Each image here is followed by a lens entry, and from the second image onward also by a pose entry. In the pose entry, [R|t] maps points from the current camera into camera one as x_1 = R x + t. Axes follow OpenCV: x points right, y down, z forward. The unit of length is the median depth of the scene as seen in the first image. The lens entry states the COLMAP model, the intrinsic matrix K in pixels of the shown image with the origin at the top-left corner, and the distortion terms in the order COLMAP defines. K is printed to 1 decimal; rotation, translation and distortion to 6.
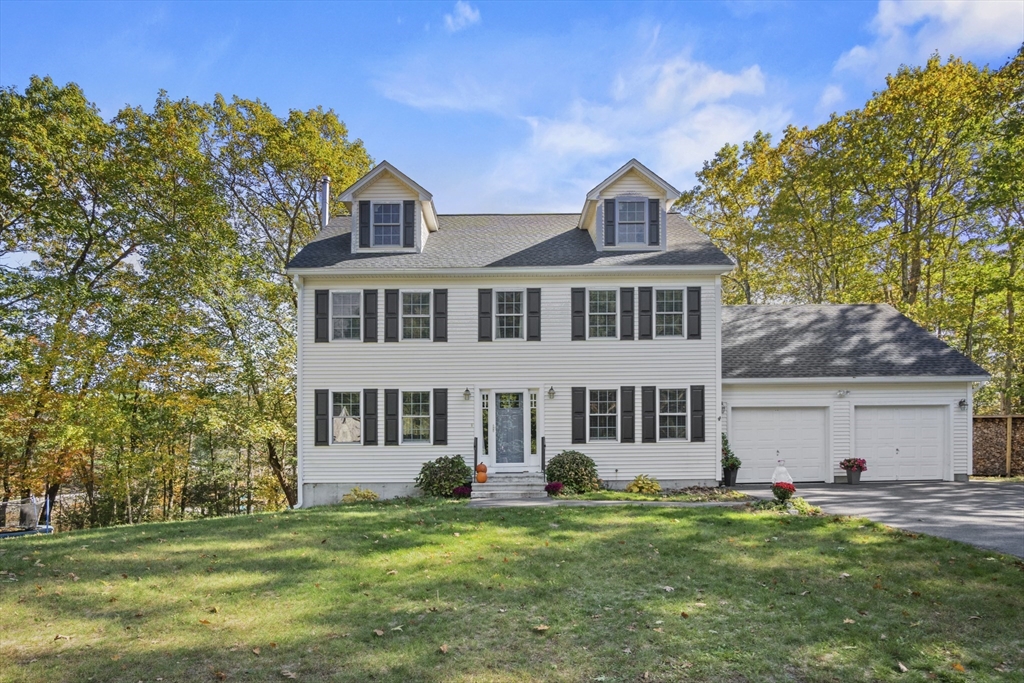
lens RADIAL K [[486.6, 0, 511.5], [0, 486.6, 417.8], [0, 0, 1]] dist [-0.002418, -0.000539]
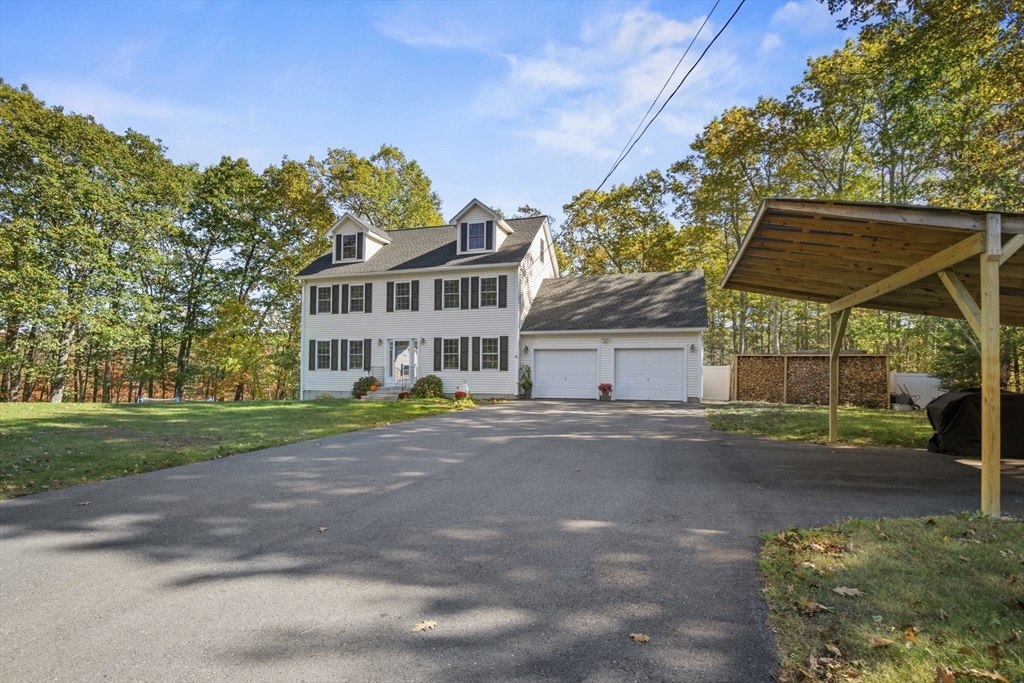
lens RADIAL K [[469.3, 0, 512.0], [0, 469.3, 341.5], [0, 0, 1]] dist [0.000317, -0.000046]
pose [[0.956637, -0.005084, -0.291237, 0.854896], [-0.006000, 0.999292, -0.037154, 0.009593], [0.291220, 0.037291, 0.955929, -0.480836]]
